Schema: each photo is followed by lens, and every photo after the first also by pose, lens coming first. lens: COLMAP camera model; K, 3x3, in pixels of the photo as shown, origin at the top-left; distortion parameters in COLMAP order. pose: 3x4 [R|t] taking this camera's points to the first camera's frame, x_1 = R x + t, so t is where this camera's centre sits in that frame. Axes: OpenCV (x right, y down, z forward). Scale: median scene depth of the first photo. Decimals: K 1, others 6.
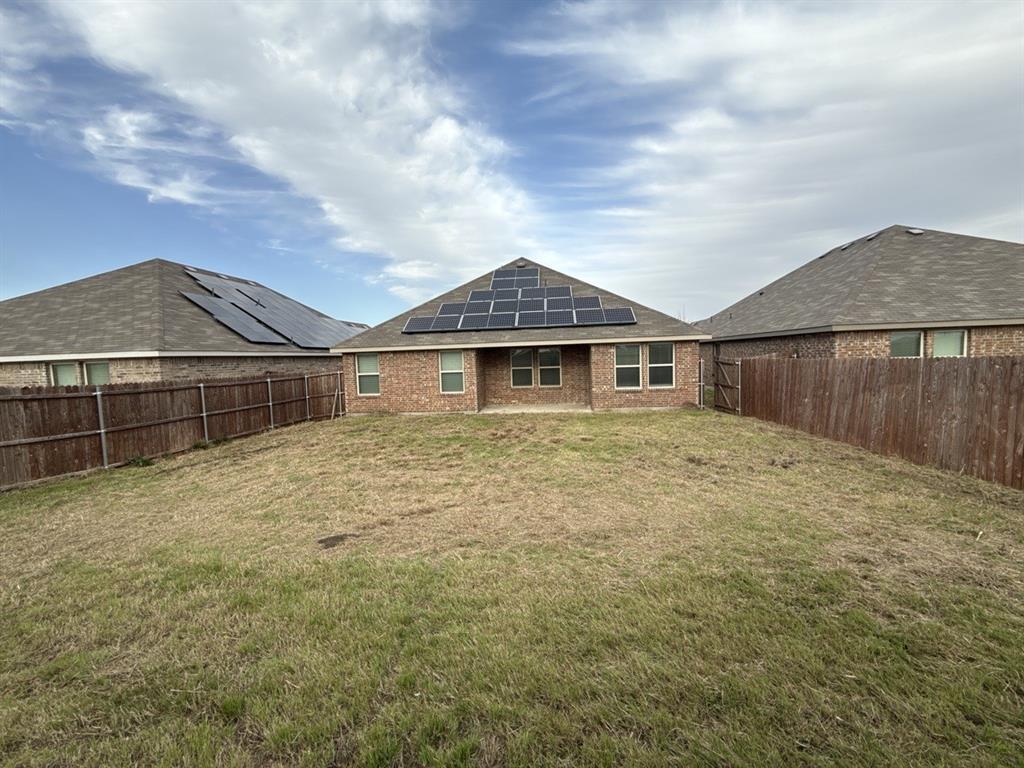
lens RADIAL K [[407.3, 0, 512.0], [0, 407.3, 384.0], [0, 0, 1]] dist [-0.000017, -0.000479]
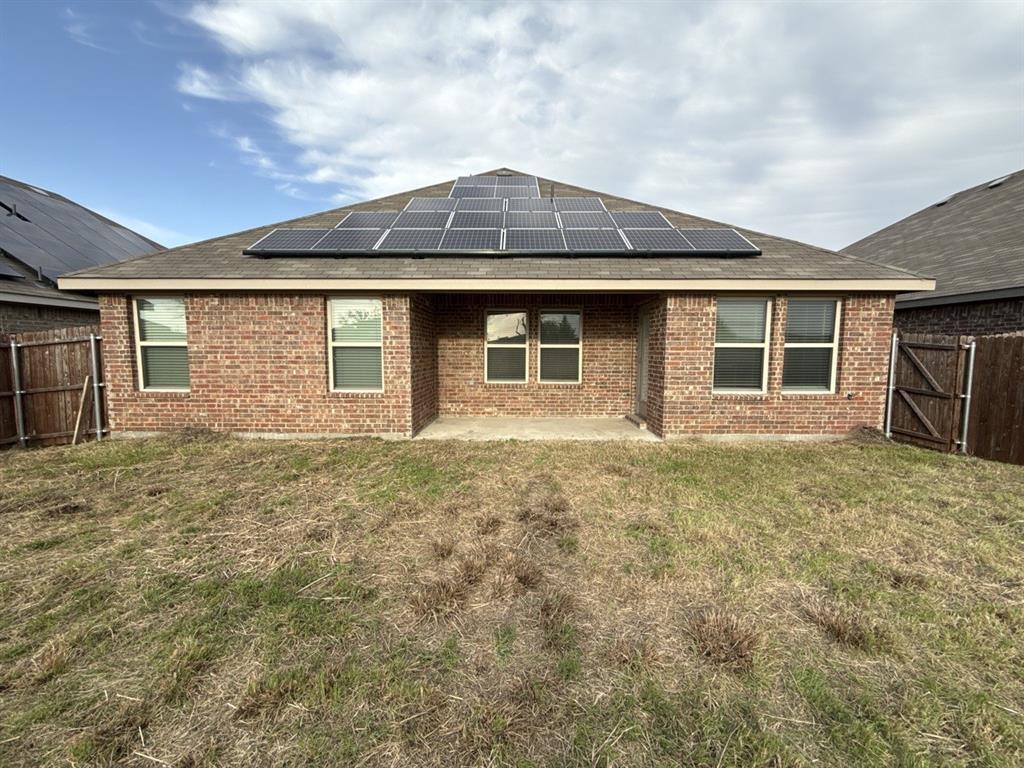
lens RADIAL K [[407.3, 0, 512.0], [0, 407.3, 384.0], [0, 0, 1]] dist [-0.000017, -0.000479]
pose [[0.994807, 0.028228, 0.097788, -0.019916], [-0.029840, 0.999441, 0.015064, 0.001405], [-0.097308, -0.017903, 0.995093, 0.539258]]
